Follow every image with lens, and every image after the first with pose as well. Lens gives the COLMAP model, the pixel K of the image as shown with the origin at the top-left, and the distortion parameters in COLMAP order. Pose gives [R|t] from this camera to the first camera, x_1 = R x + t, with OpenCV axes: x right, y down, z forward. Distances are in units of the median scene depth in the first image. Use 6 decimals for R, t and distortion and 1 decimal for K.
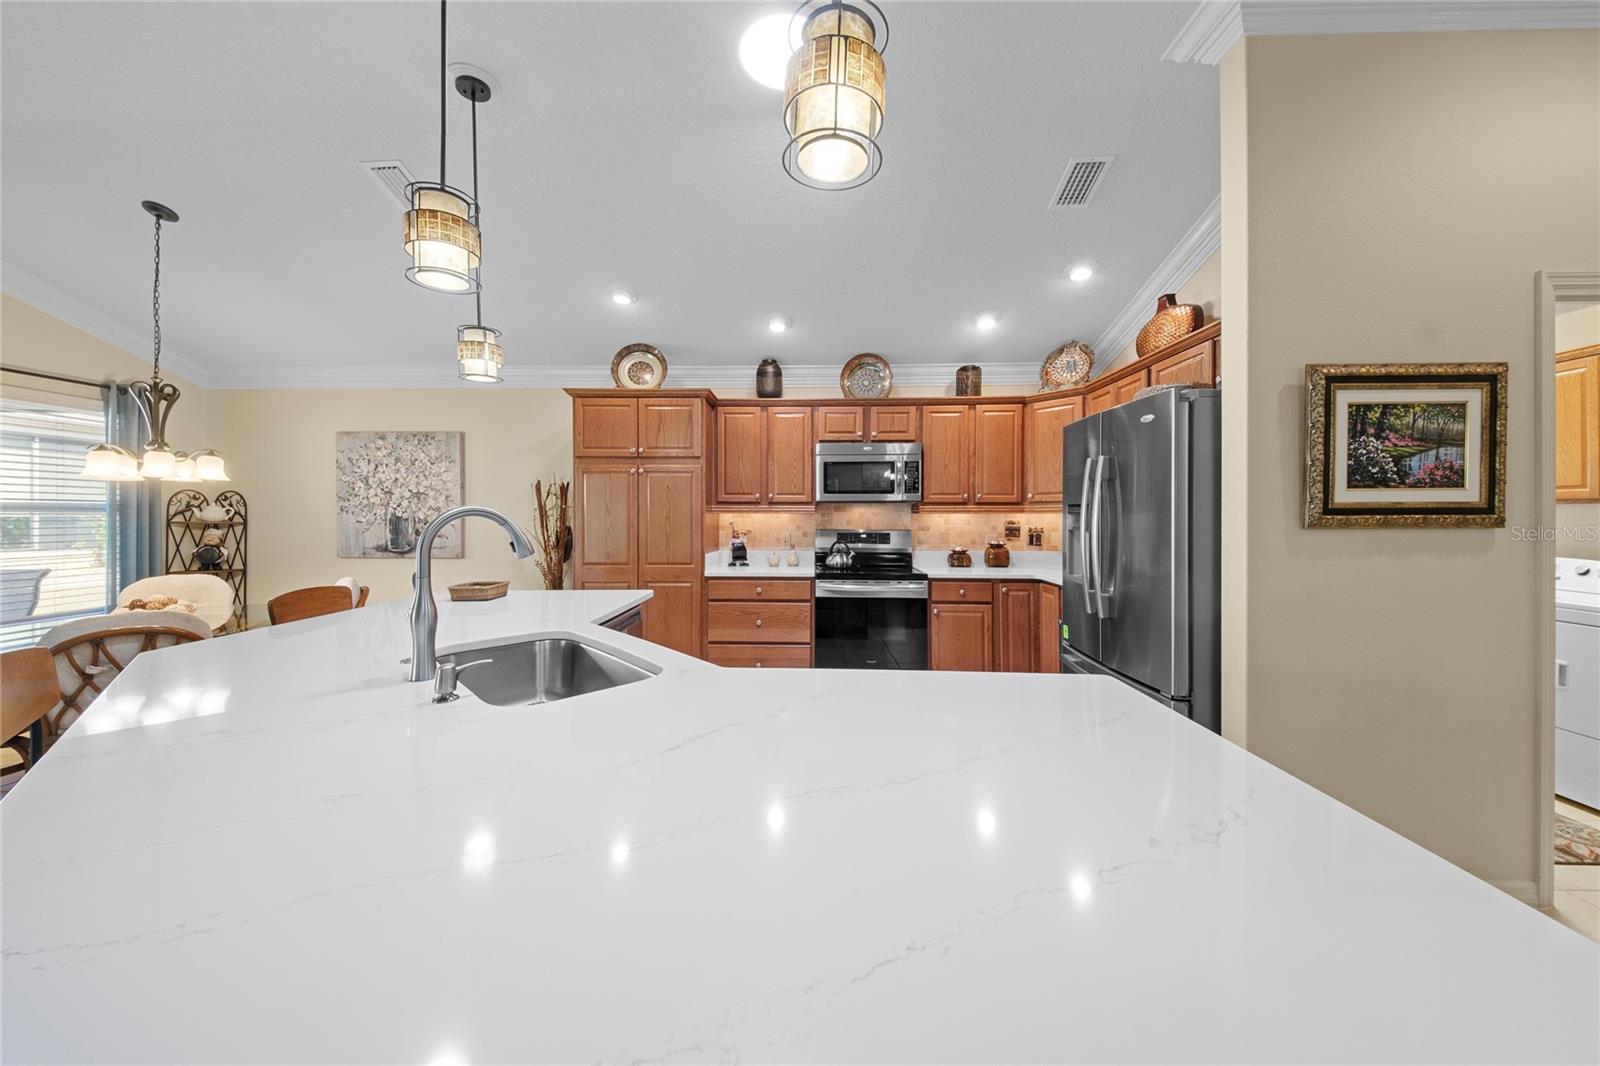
lens RADIAL K [[544.0, 0, 800.0], [0, 544.0, 521.5], [0, 0, 1]] dist [0.040553, -0.019091]
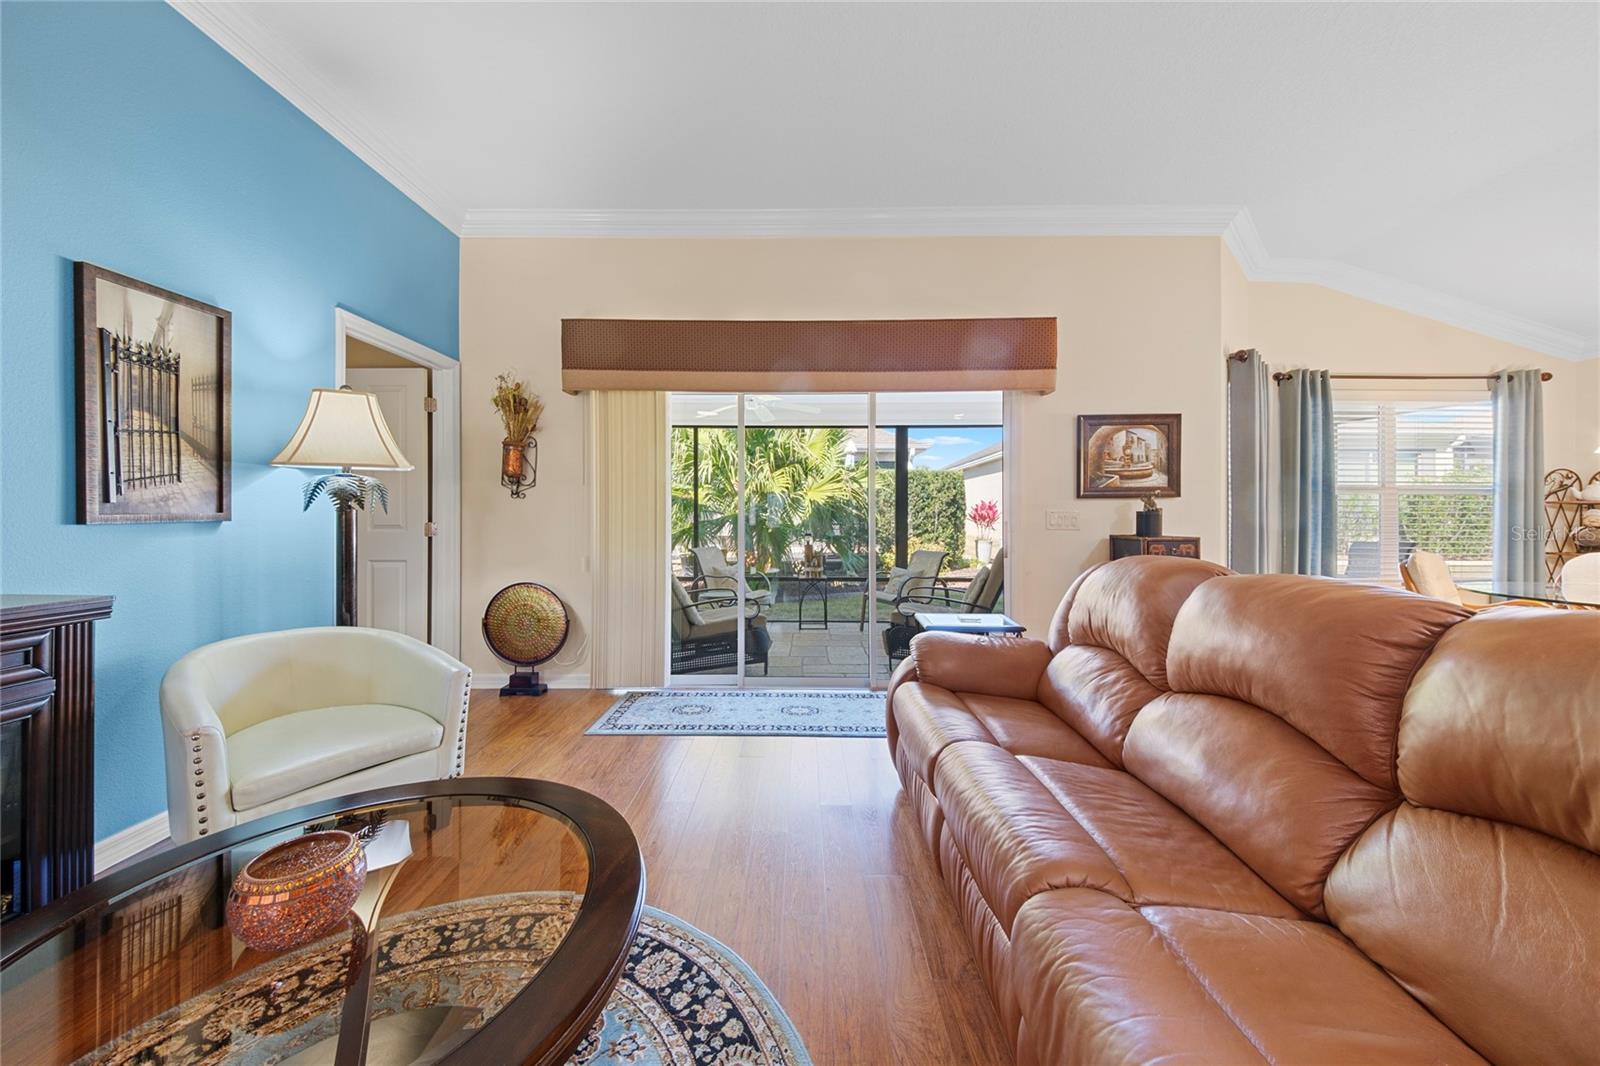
lens RADIAL K [[545.1, 0, 784.8], [0, 545.1, 511.7], [0, 0, 1]] dist [0.010699, -0.007152]
pose [[-0.001496, -0.007502, -0.999971, -0.155406], [-0.012126, 0.999898, -0.007483, 0.042632], [0.999925, 0.012114, -0.001587, -0.371603]]
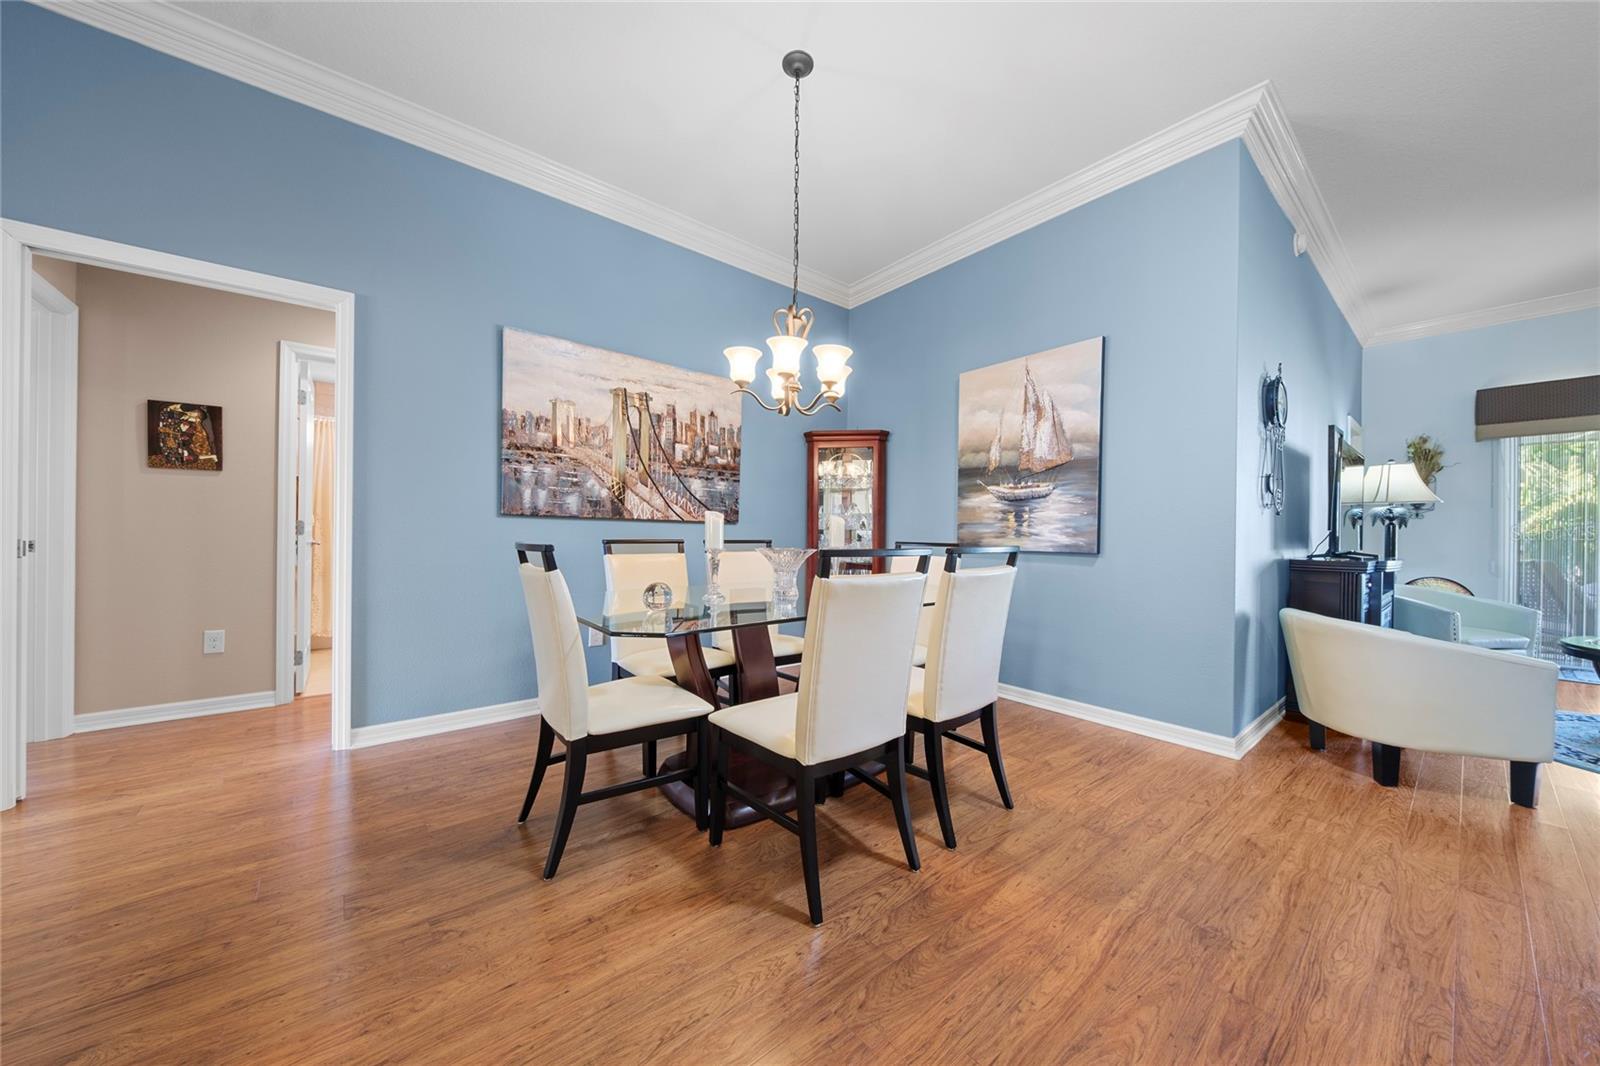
lens RADIAL K [[556.7, 0, 808.8], [0, 556.7, 537.0], [0, 0, 1]] dist [0.000618, -0.002617]
pose [[-0.752136, -0.010913, -0.658918, 0.875586], [-0.015725, 0.999875, 0.001389, 0.080791], [0.658821, 0.011406, -0.752214, -0.770753]]
